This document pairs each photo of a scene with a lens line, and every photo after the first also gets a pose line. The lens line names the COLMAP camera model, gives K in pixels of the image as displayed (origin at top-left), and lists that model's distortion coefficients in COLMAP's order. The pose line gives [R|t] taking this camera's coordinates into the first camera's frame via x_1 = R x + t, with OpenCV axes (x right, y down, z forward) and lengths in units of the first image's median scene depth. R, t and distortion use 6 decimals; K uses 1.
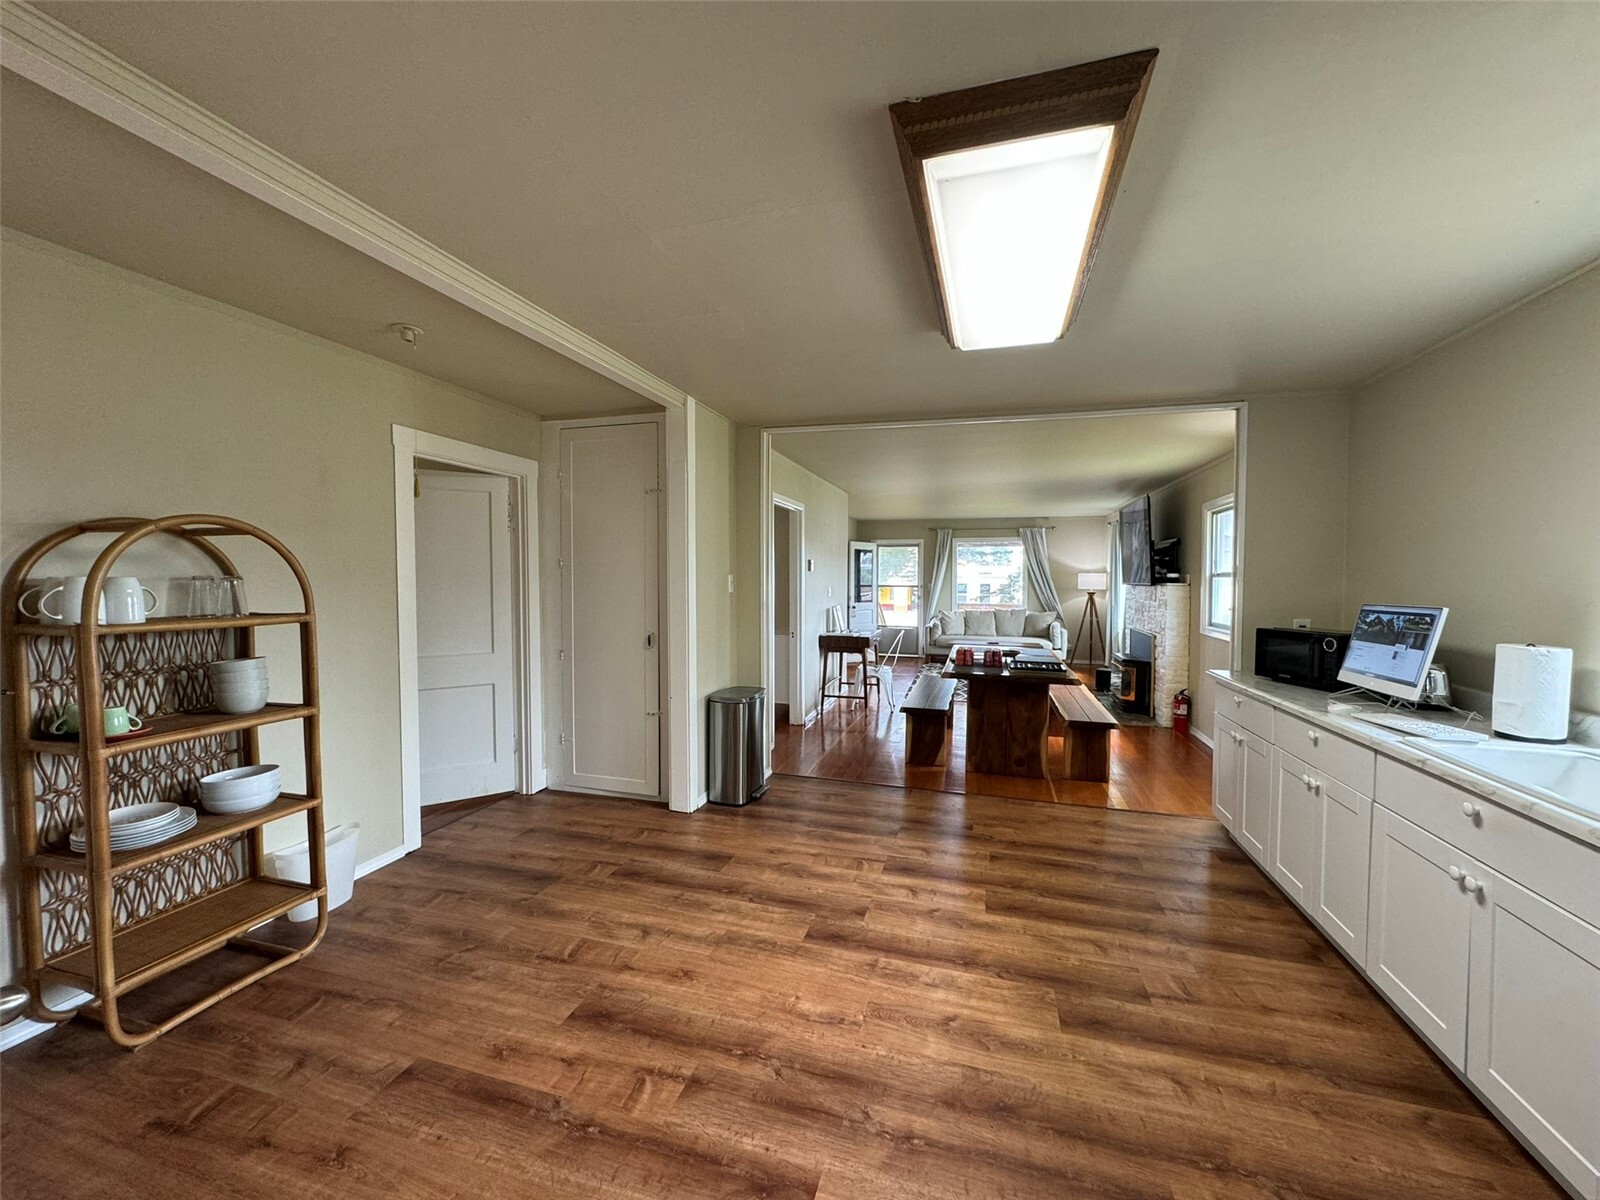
lens RADIAL K [[636.2, 0, 798.2], [0, 636.2, 599.7], [0, 0, 1]] dist [-0.001556, 0.000149]
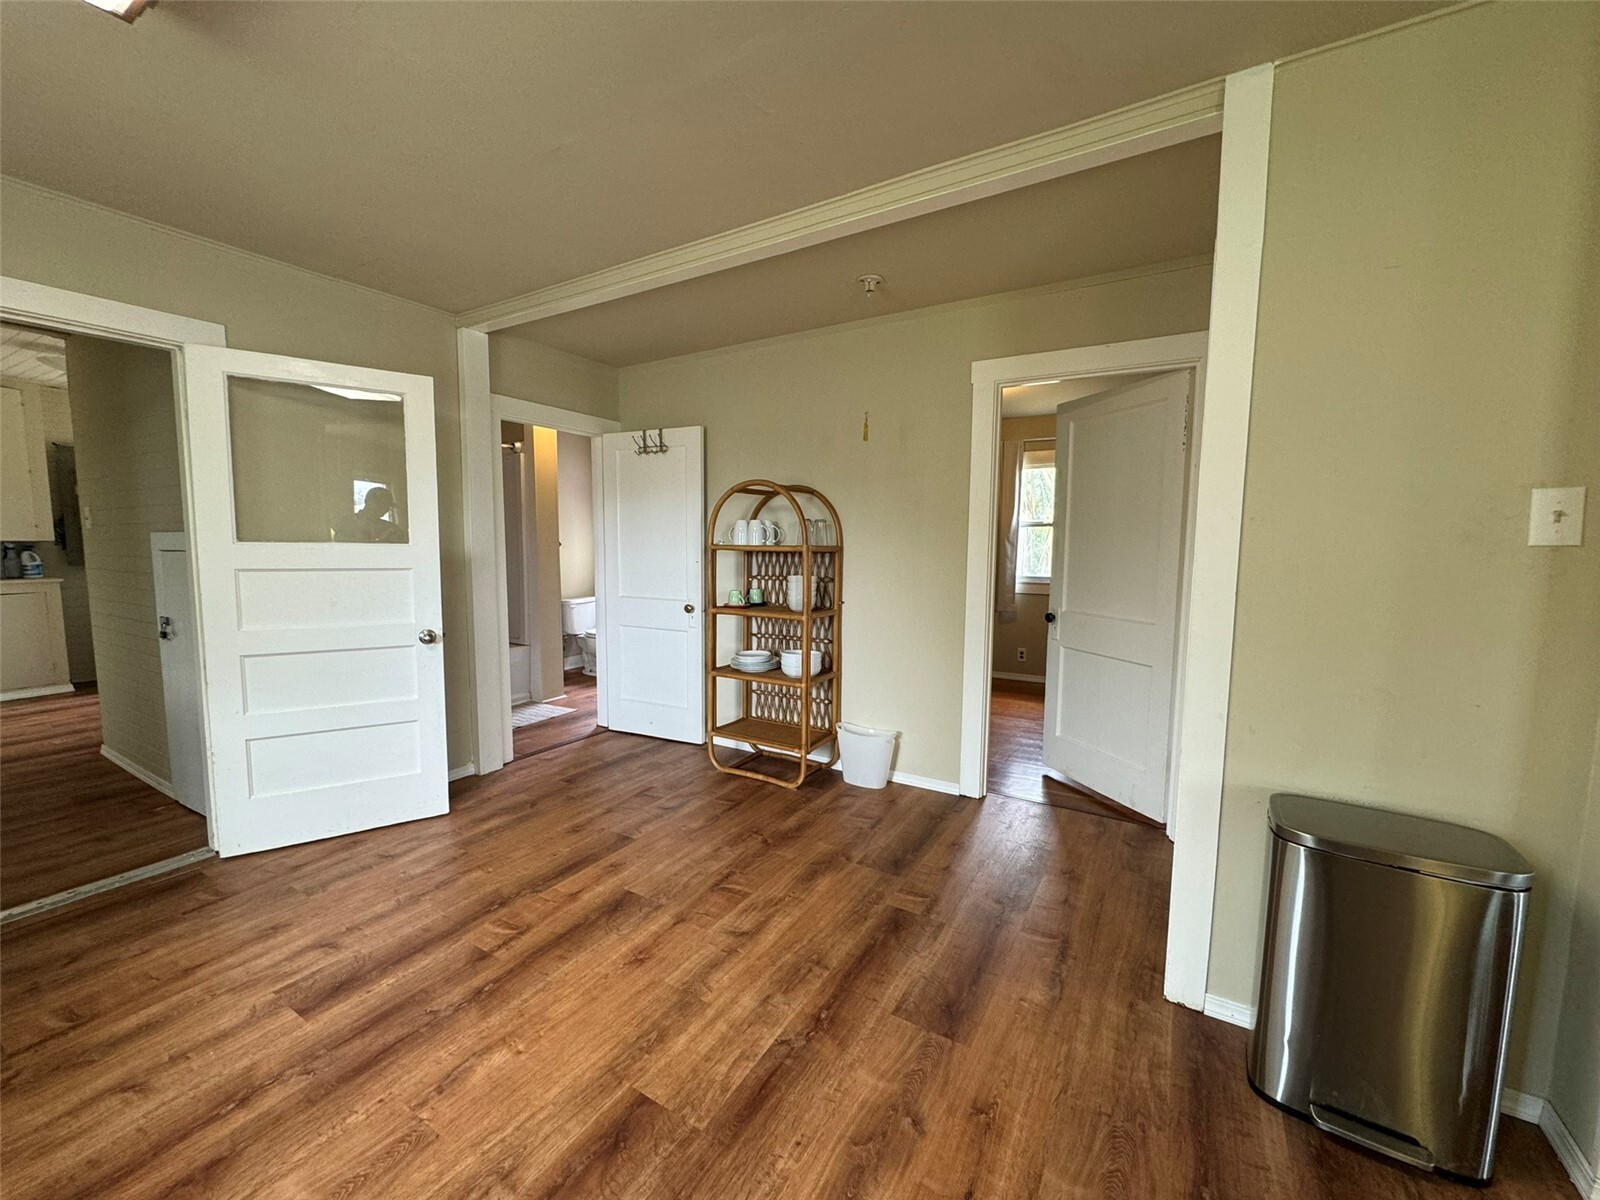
lens RADIAL K [[636.2, 0, 798.2], [0, 636.2, 599.7], [0, 0, 1]] dist [-0.001556, 0.000149]
pose [[-0.251193, 0.088571, -0.963876, 0.516197], [-0.045748, 0.993605, 0.103225, -0.001449], [0.966855, 0.070025, -0.245535, 1.271832]]
